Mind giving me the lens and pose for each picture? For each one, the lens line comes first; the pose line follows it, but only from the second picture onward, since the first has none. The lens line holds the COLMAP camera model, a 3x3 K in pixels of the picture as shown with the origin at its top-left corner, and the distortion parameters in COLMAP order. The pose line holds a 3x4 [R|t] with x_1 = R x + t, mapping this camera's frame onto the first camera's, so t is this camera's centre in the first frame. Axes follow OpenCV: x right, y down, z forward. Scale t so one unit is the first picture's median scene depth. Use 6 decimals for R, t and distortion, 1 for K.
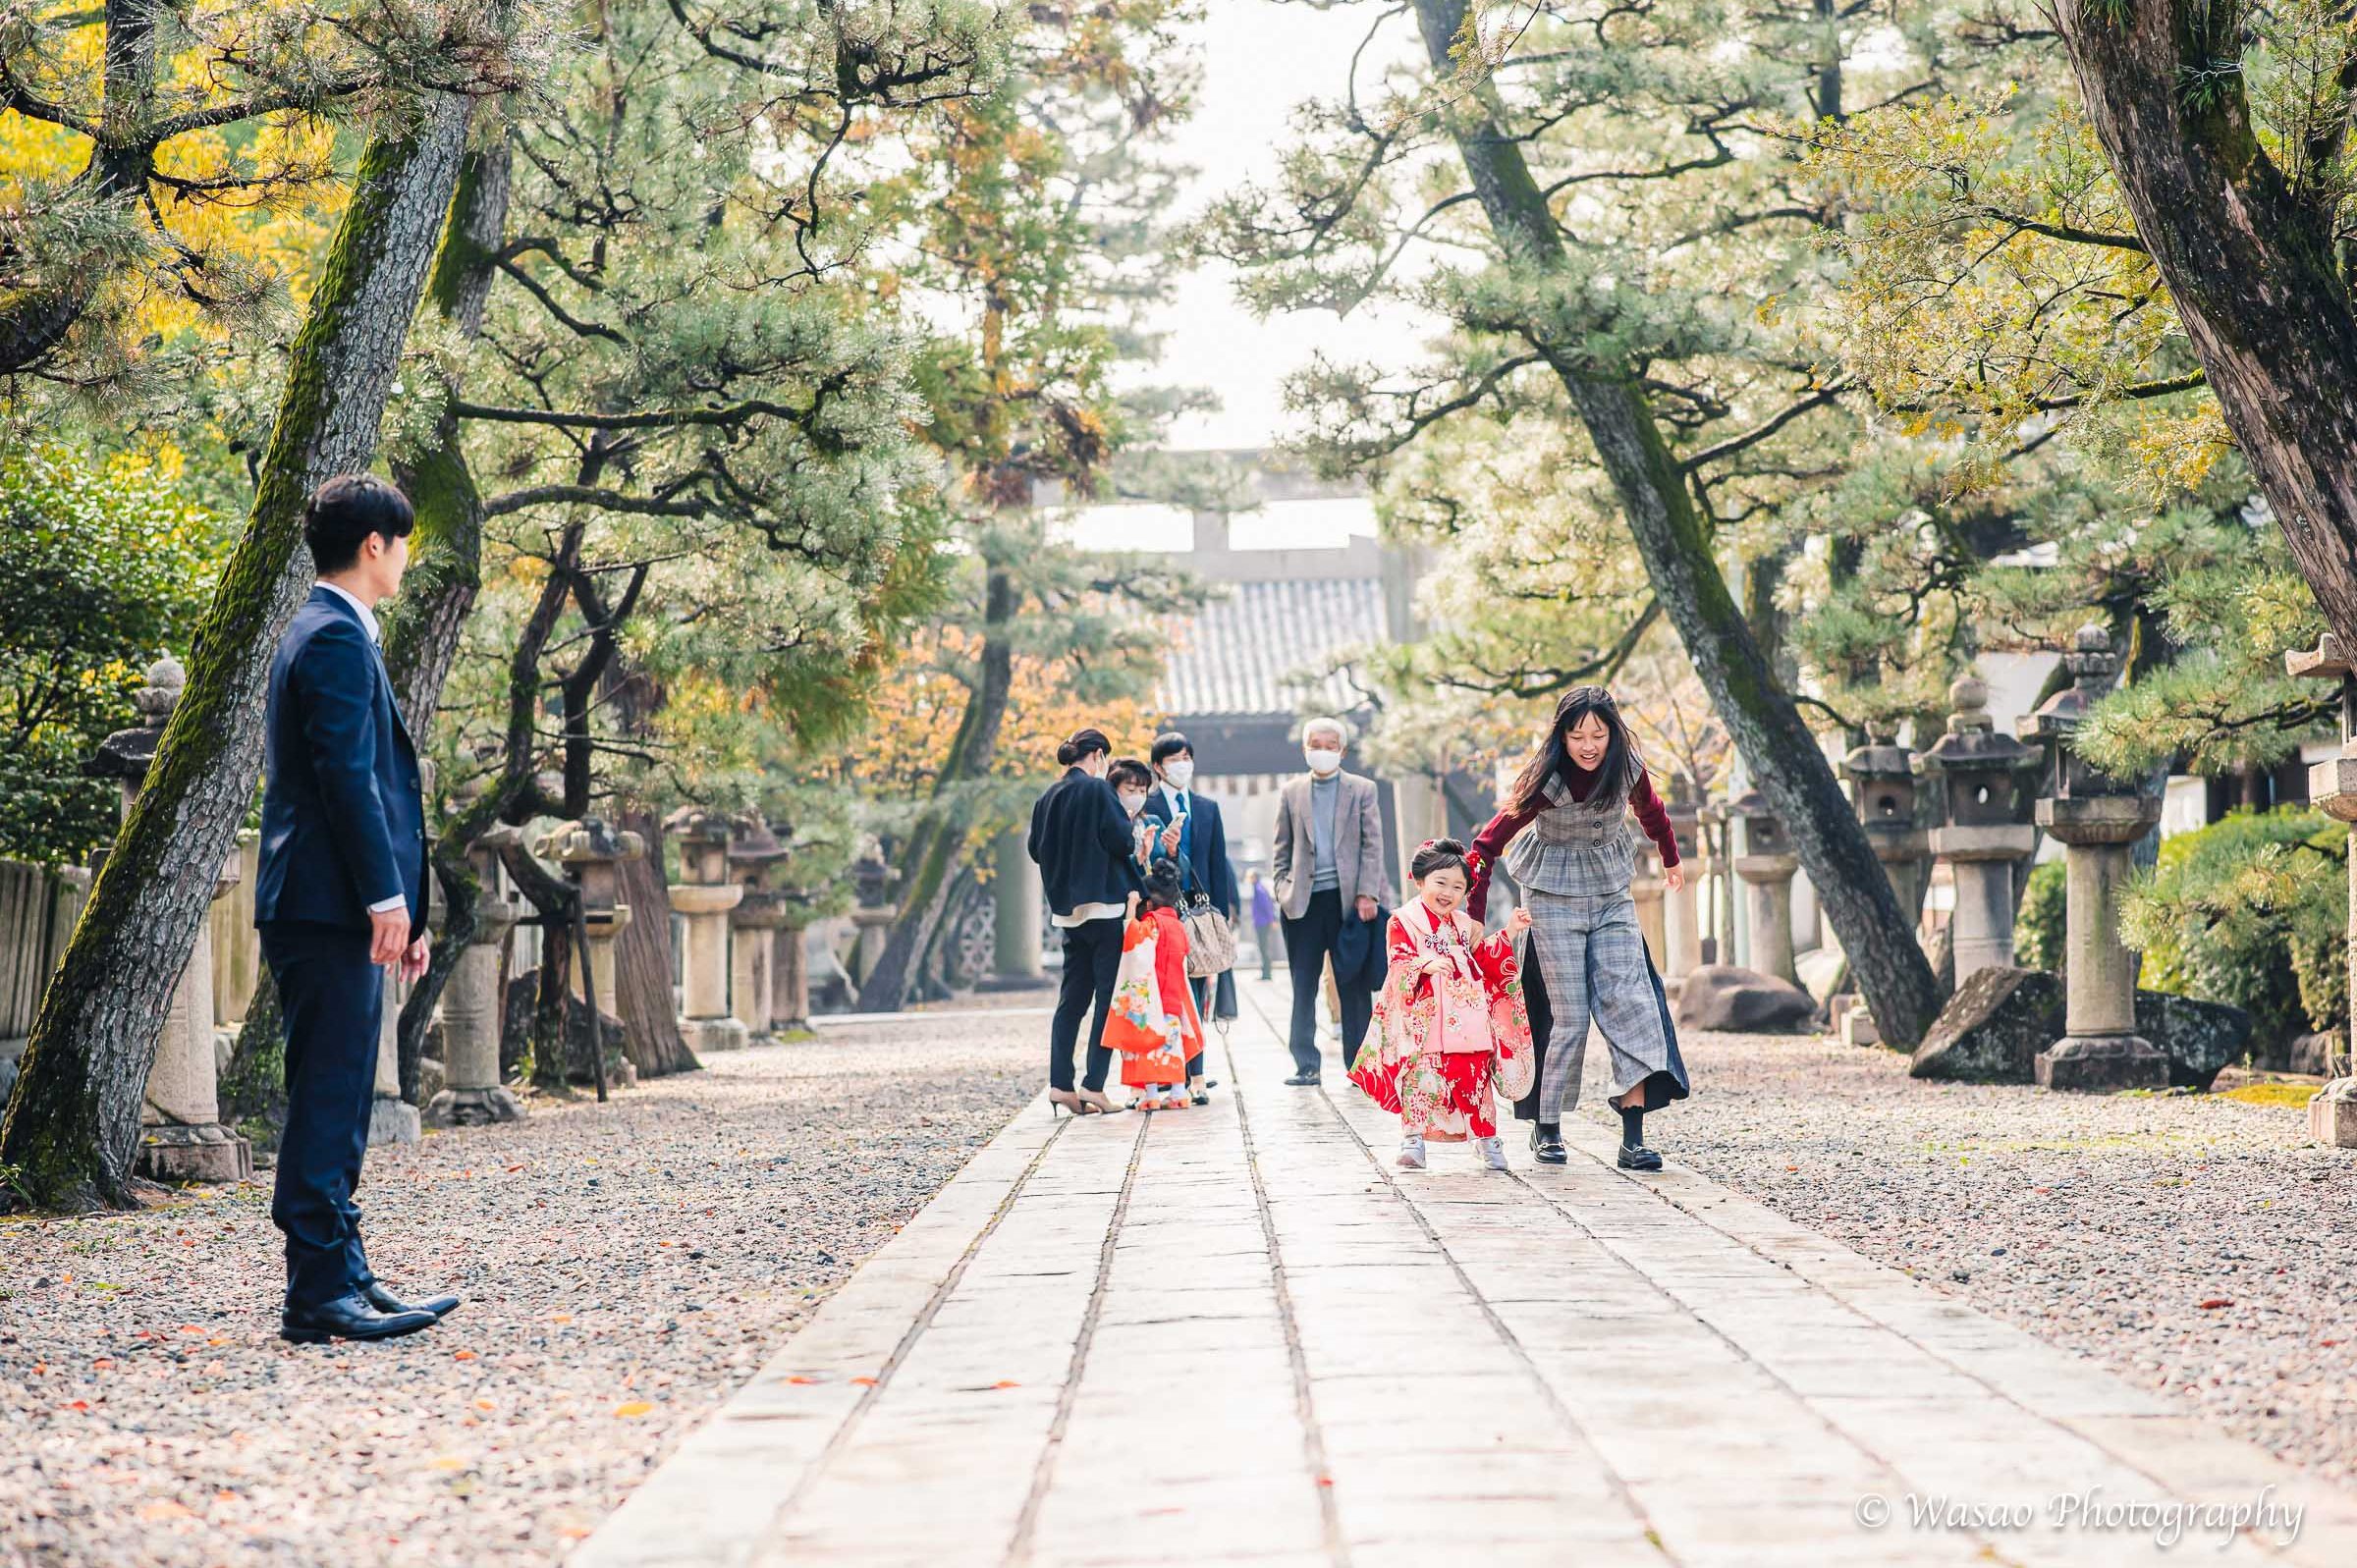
lens RADIAL K [[5472.7, 0, 1178.5], [0, 5472.7, 784.0], [0, 0, 1]] dist [-0.007388, 0.139811]
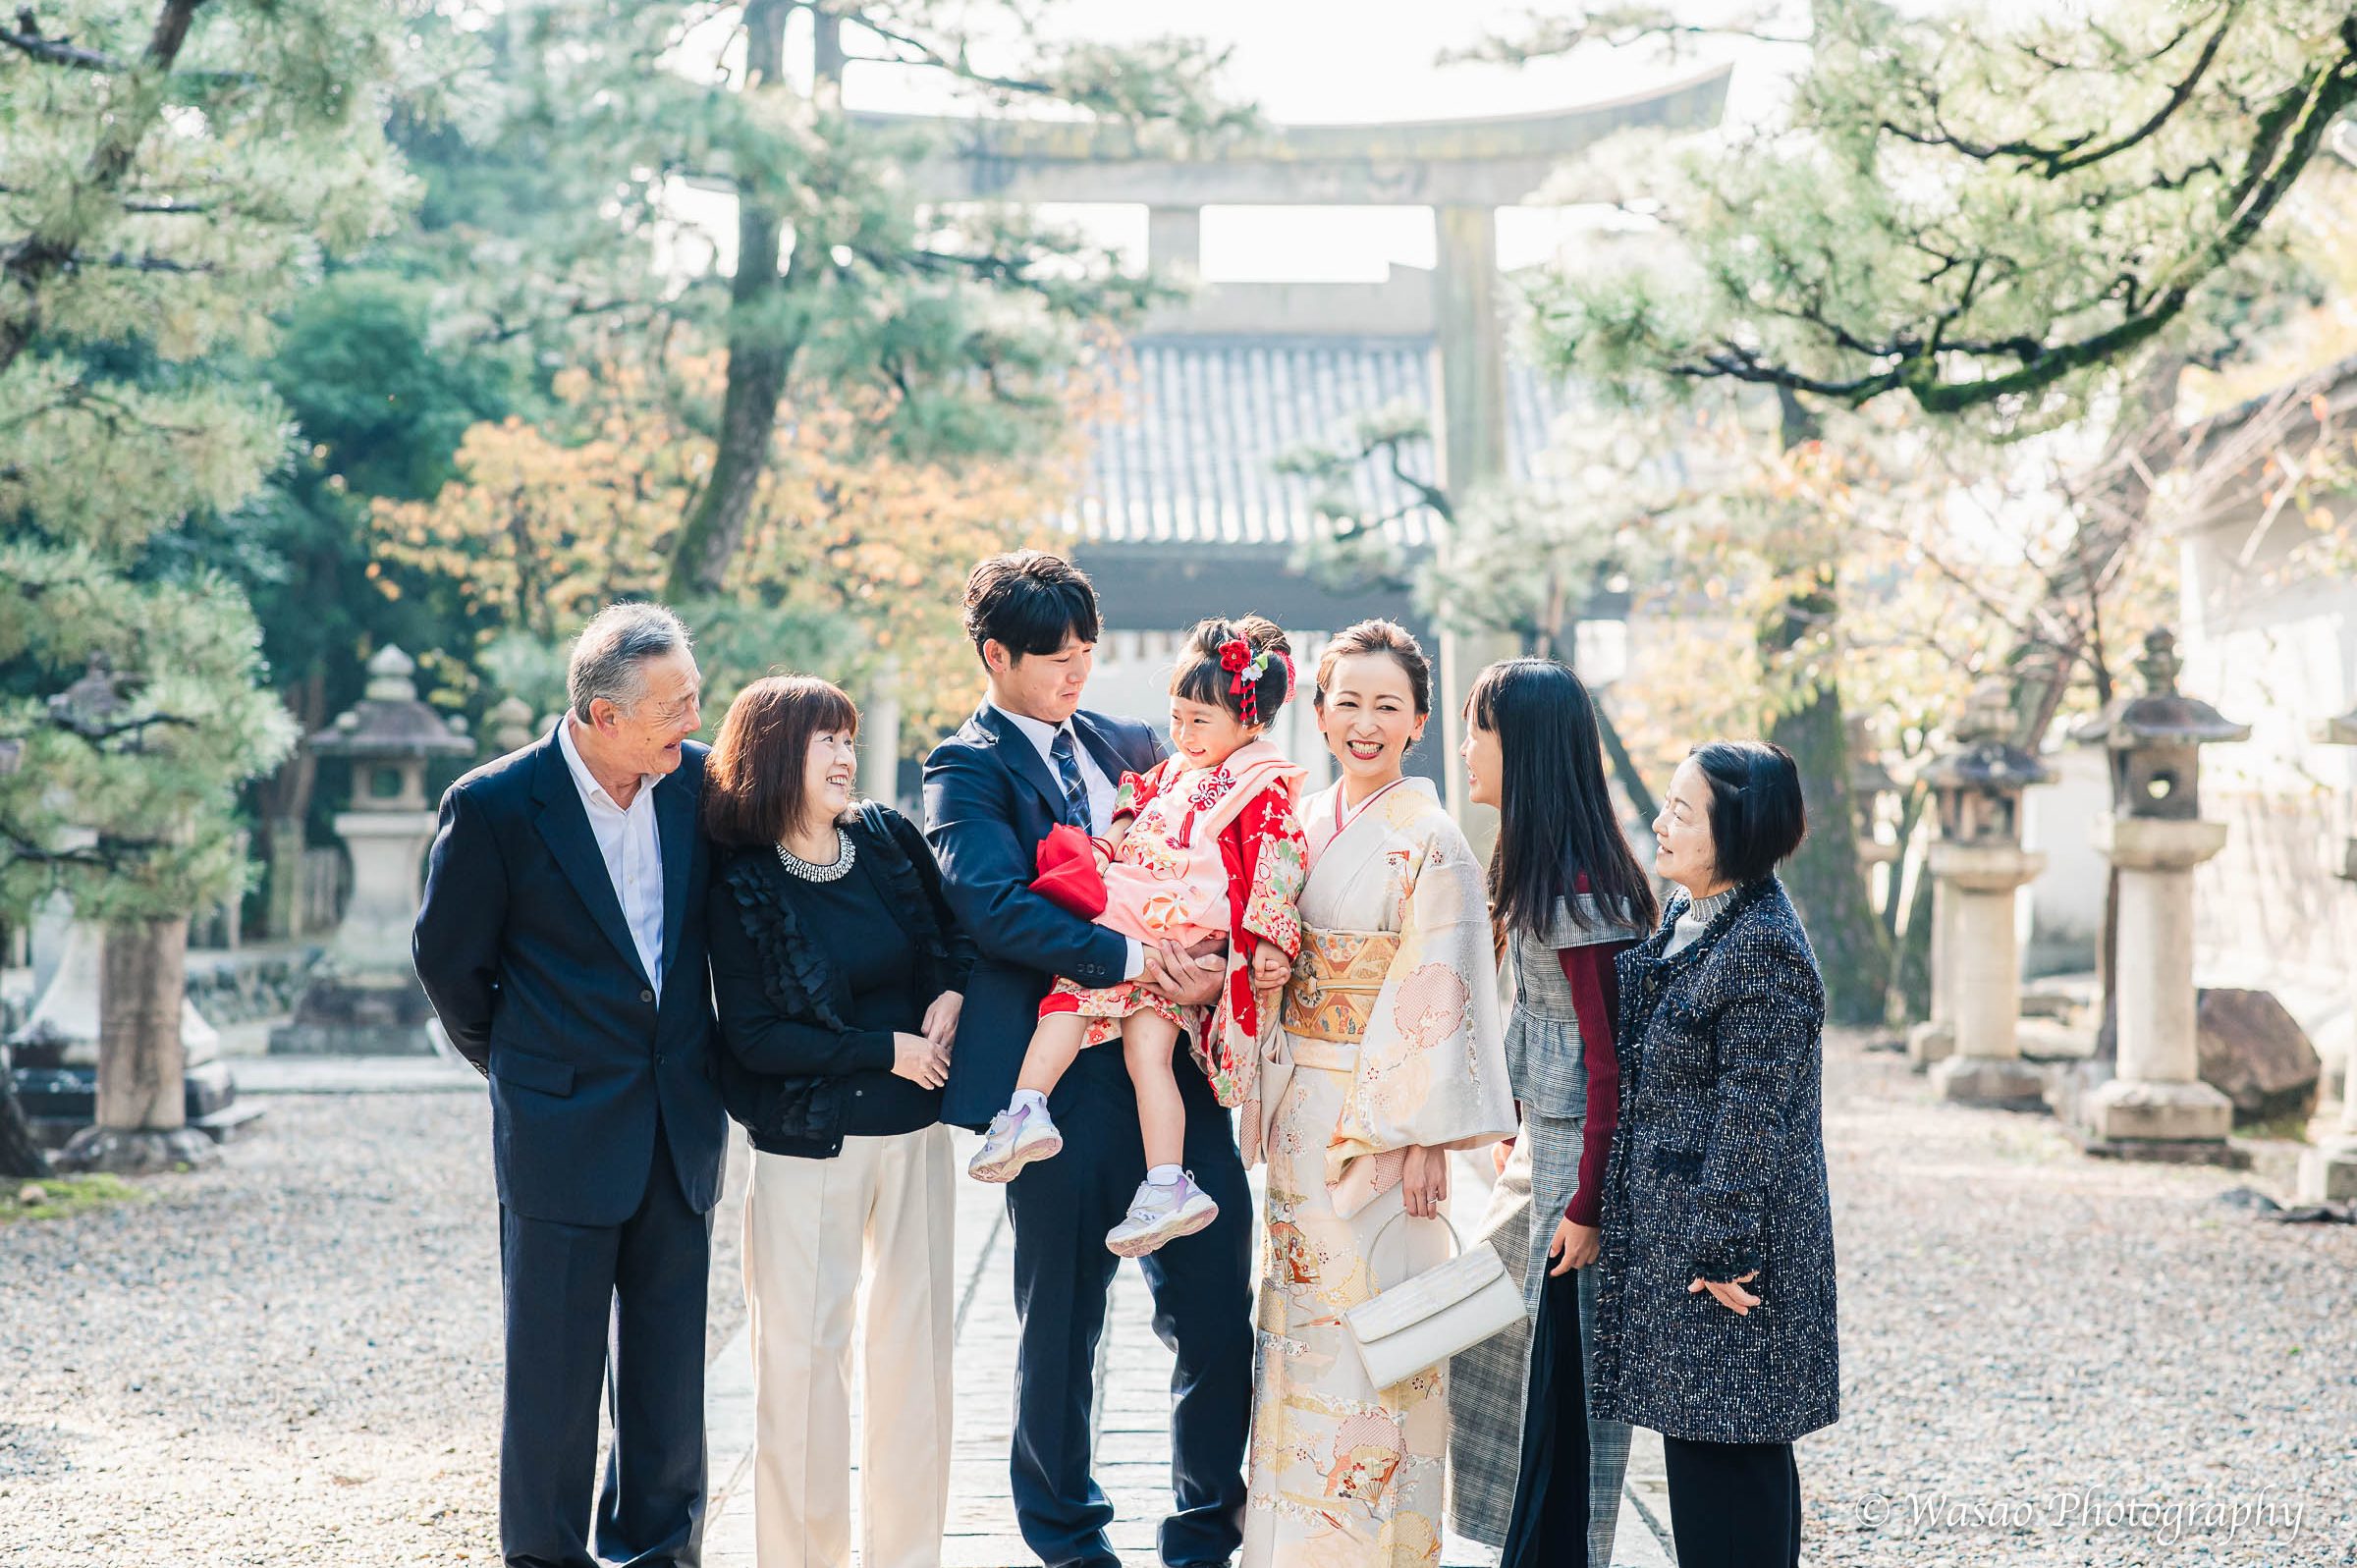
lens RADIAL K [[5828.4, 0, 1178.5], [0, 5828.4, 784.0], [0, 0, 1]] dist [0.059367, 0.244293]
pose [[0.999432, 0.033097, 0.006363, 0.002351], [-0.033232, 0.999194, 0.022502, 0.000891], [-0.005613, -0.022700, 0.999727, 0.171237]]
